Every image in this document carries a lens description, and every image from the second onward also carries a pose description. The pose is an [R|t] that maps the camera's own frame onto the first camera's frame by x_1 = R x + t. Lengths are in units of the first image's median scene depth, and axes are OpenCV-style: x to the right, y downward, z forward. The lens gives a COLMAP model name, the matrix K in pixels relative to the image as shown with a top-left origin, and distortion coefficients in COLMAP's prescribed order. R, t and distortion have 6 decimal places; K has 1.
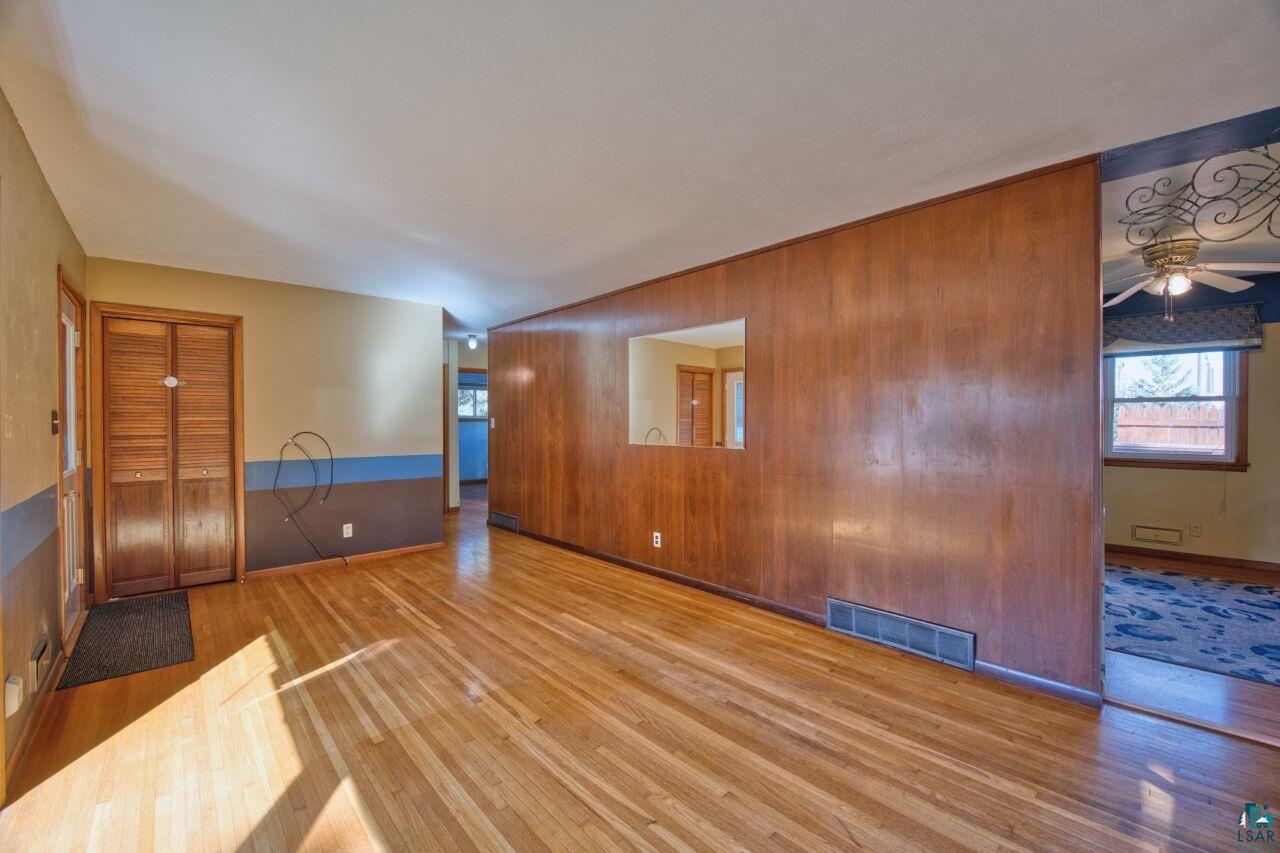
lens RADIAL K [[516.3, 0, 640.0], [0, 516.3, 426.5], [0, 0, 1]] dist [-0.031314, 0.000100]
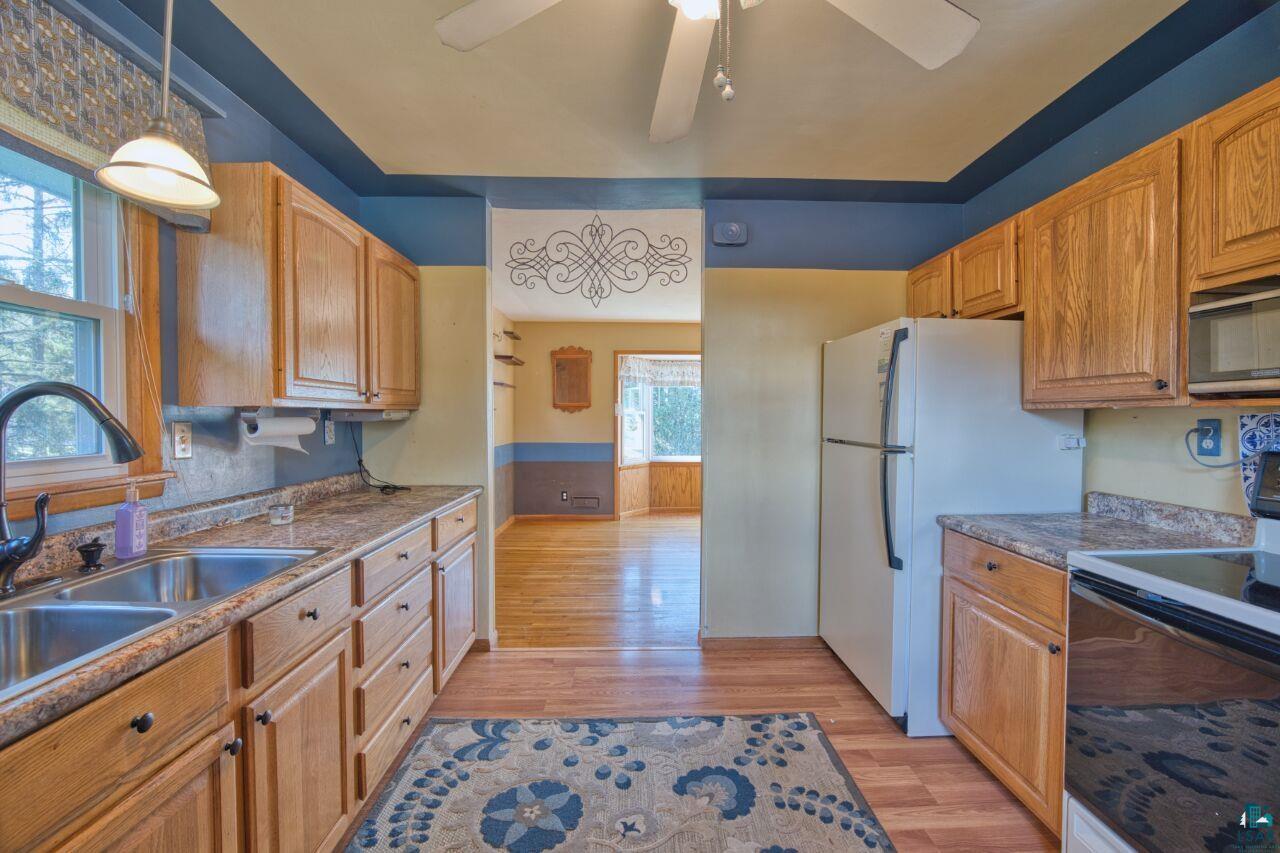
lens RADIAL K [[512.0, 0, 641.0], [0, 512.0, 422.0], [0, 0, 1]] dist [-0.025726, -0.000798]
pose [[-0.664419, 0.011365, -0.747274, 1.088929], [-0.000738, 0.999874, 0.015863, -0.013653], [0.747360, 0.011091, -0.664327, 0.955735]]
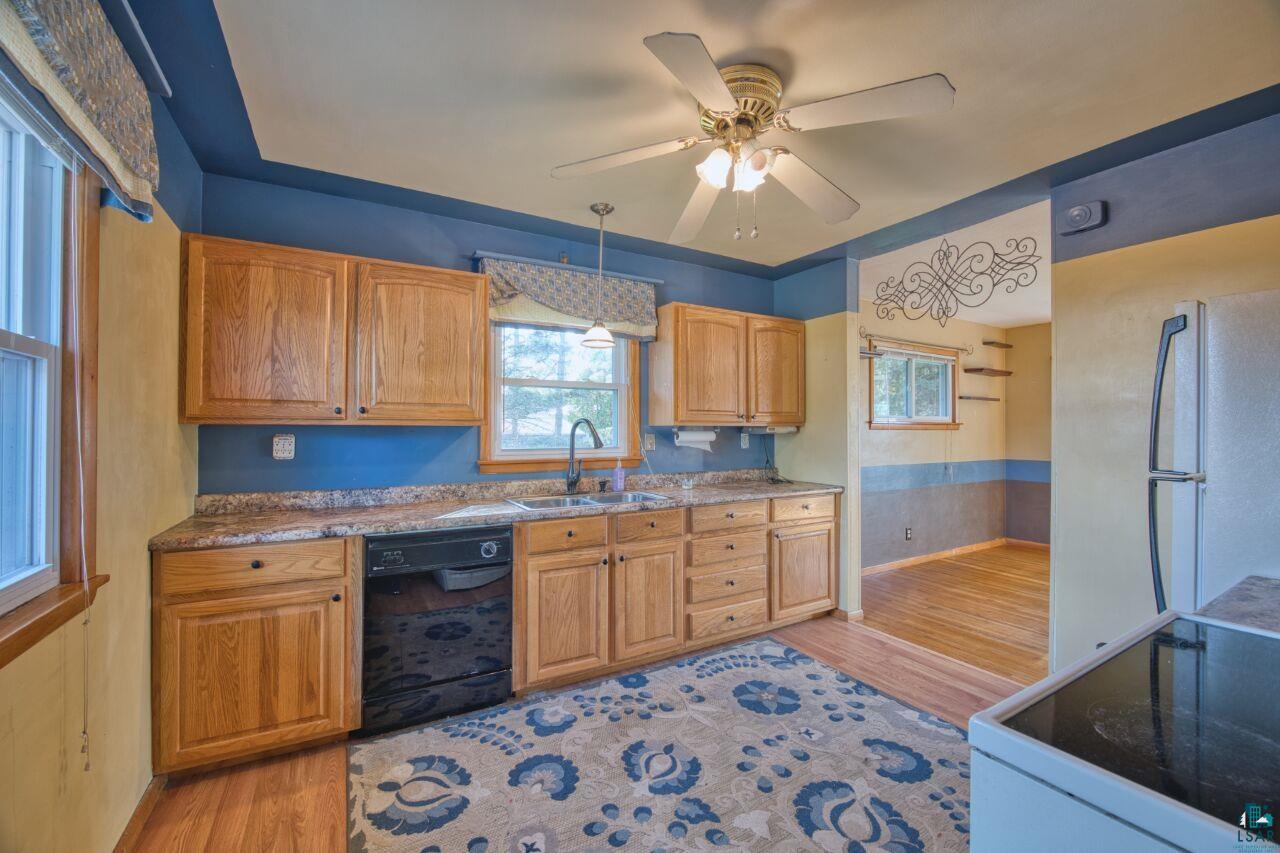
lens RADIAL K [[512.0, 0, 641.0], [0, 512.0, 422.0], [0, 0, 1]] dist [-0.025726, -0.000798]
pose [[-0.974492, 0.004891, 0.224369, 0.862121], [0.002308, 0.999928, -0.011775, -0.016188], [-0.224411, -0.010957, -0.974433, 1.250929]]
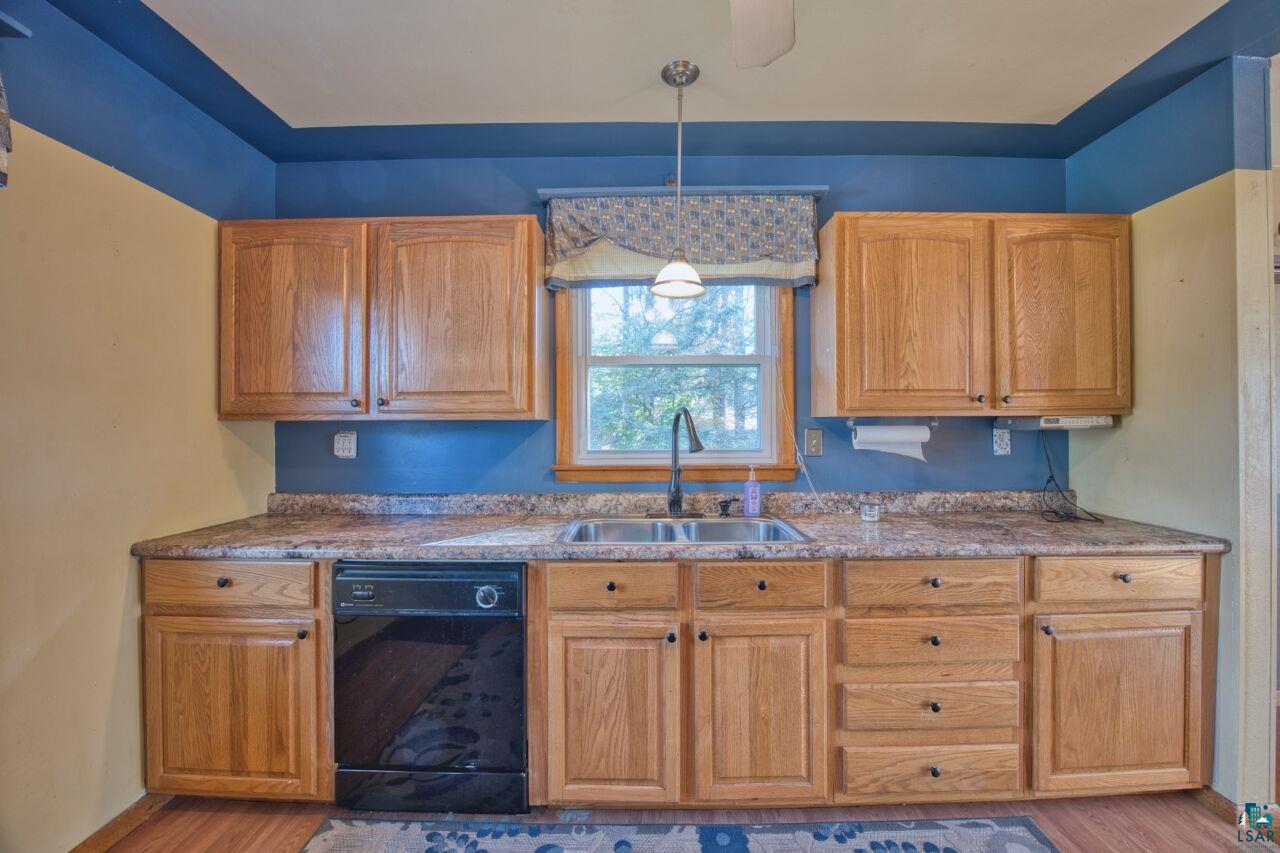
lens RADIAL K [[512.0, 0, 641.0], [0, 512.0, 422.0], [0, 0, 1]] dist [-0.025726, -0.000798]
pose [[-0.728979, 0.011583, 0.684438, 0.798494], [0.009176, 0.999932, -0.007149, -0.012672], [-0.684474, 0.001069, -0.729036, 0.946779]]
